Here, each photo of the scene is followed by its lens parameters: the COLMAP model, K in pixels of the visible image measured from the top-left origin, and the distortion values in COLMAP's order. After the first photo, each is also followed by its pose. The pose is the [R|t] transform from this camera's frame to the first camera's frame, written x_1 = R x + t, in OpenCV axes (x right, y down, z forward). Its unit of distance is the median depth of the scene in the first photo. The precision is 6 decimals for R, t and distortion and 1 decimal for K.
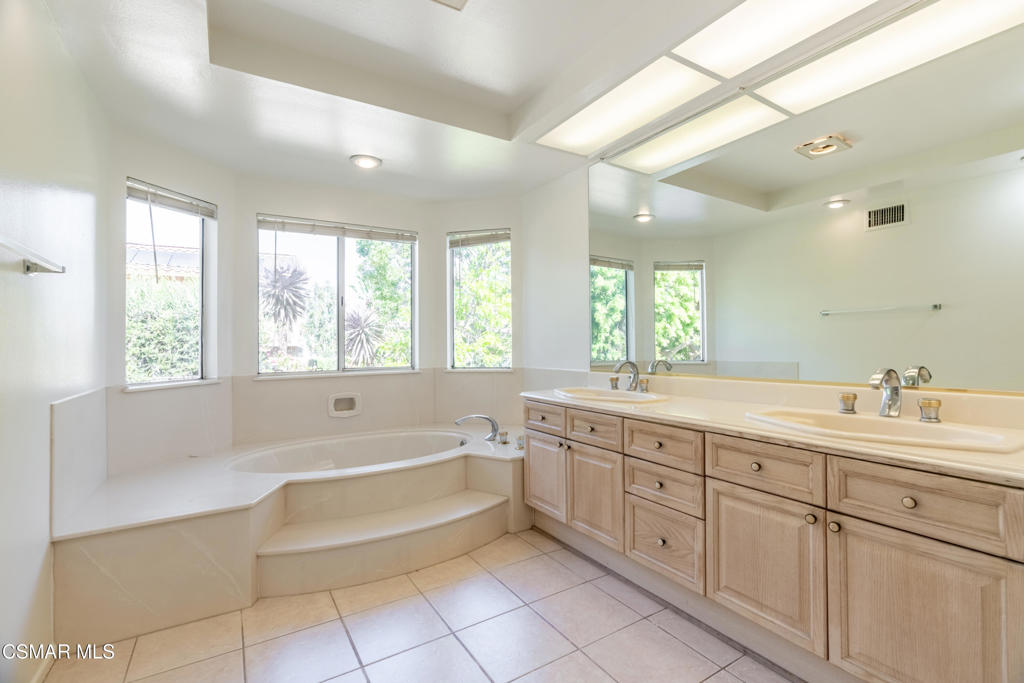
lens RADIAL K [[461.7, 0, 514.5], [0, 461.7, 343.2], [0, 0, 1]] dist [-0.000440, 0.000489]
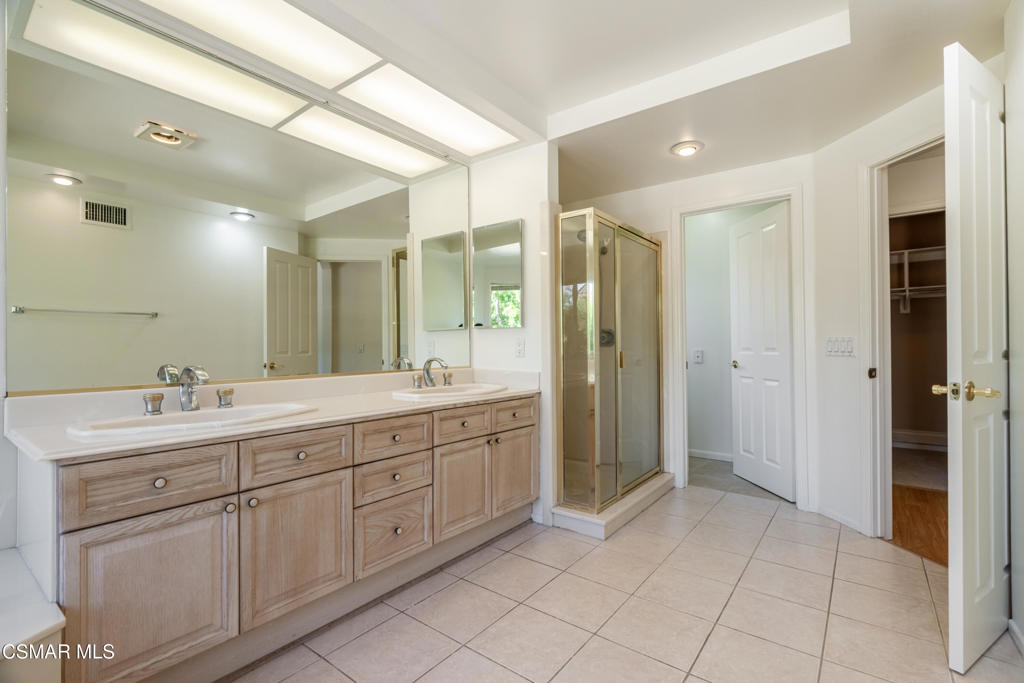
lens RADIAL K [[461.7, 0, 514.5], [0, 461.7, 343.2], [0, 0, 1]] dist [-0.000440, 0.000489]
pose [[-0.345361, 0.019623, 0.938265, -0.719330], [0.006685, 0.999807, -0.018450, 0.029019], [-0.938446, -0.000100, -0.345426, 1.064998]]
